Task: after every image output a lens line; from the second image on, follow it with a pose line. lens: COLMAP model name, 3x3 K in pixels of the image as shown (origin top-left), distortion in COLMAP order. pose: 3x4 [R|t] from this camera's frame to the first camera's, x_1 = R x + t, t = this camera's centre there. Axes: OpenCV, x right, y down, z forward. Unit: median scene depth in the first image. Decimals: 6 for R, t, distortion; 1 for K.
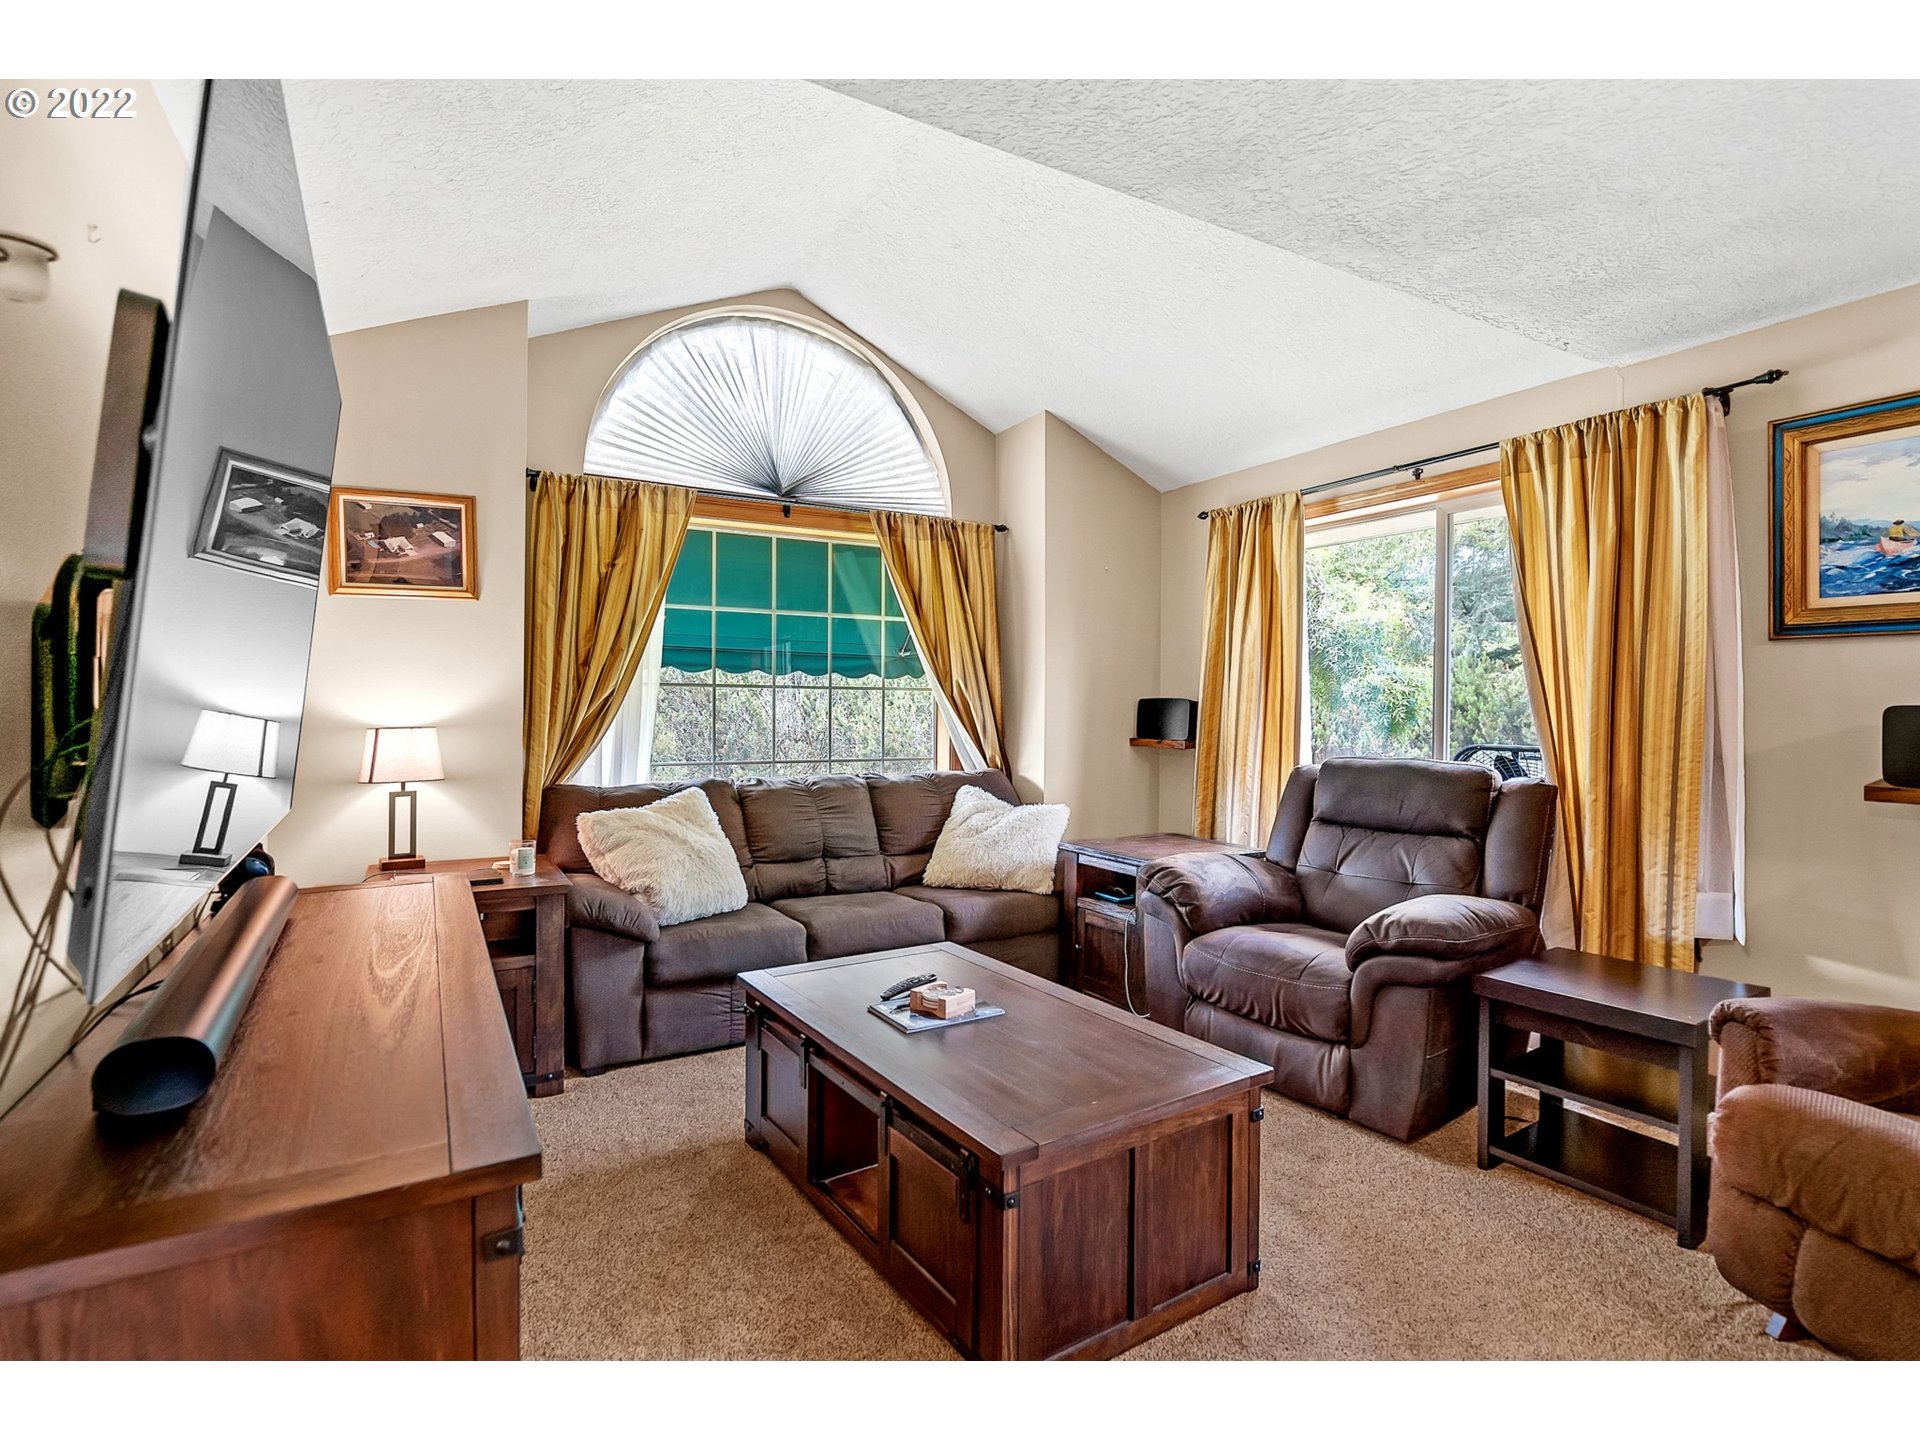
lens RADIAL K [[893.6, 0, 960.0], [0, 893.6, 720.0], [0, 0, 1]] dist [-0.000131, -0.000536]
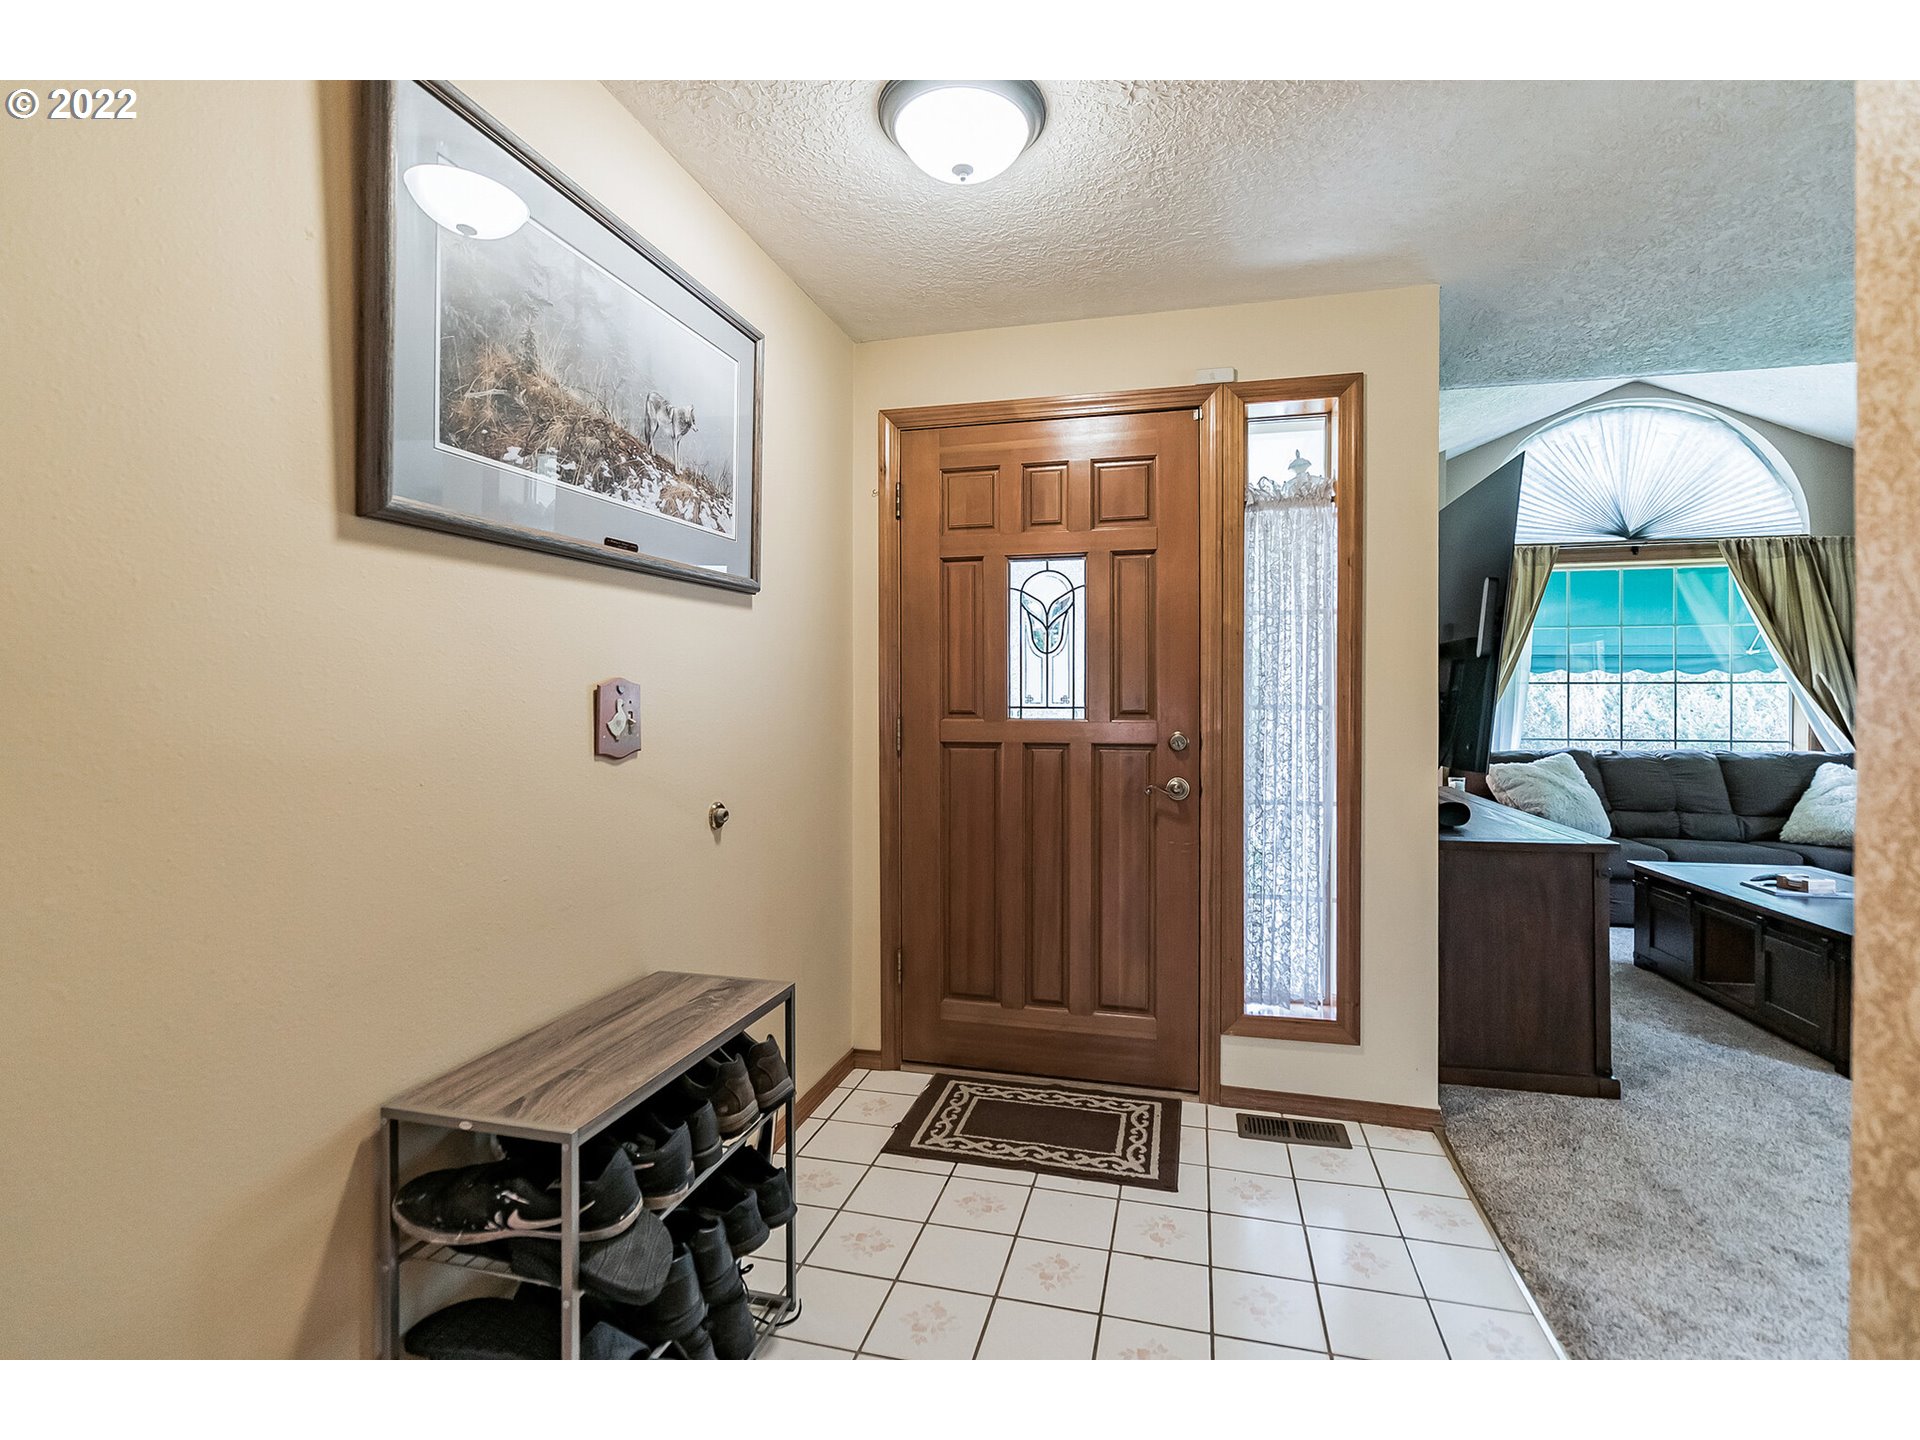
lens RADIAL K [[852.3, 0, 962.5], [0, 852.3, 702.1], [0, 0, 1]] dist [-0.001145, -0.000958]
pose [[0.702747, -0.004146, -0.711428, 0.002094], [-0.007774, 0.999879, -0.013505, 0.015847], [0.711397, 0.015021, 0.702629, -0.595611]]
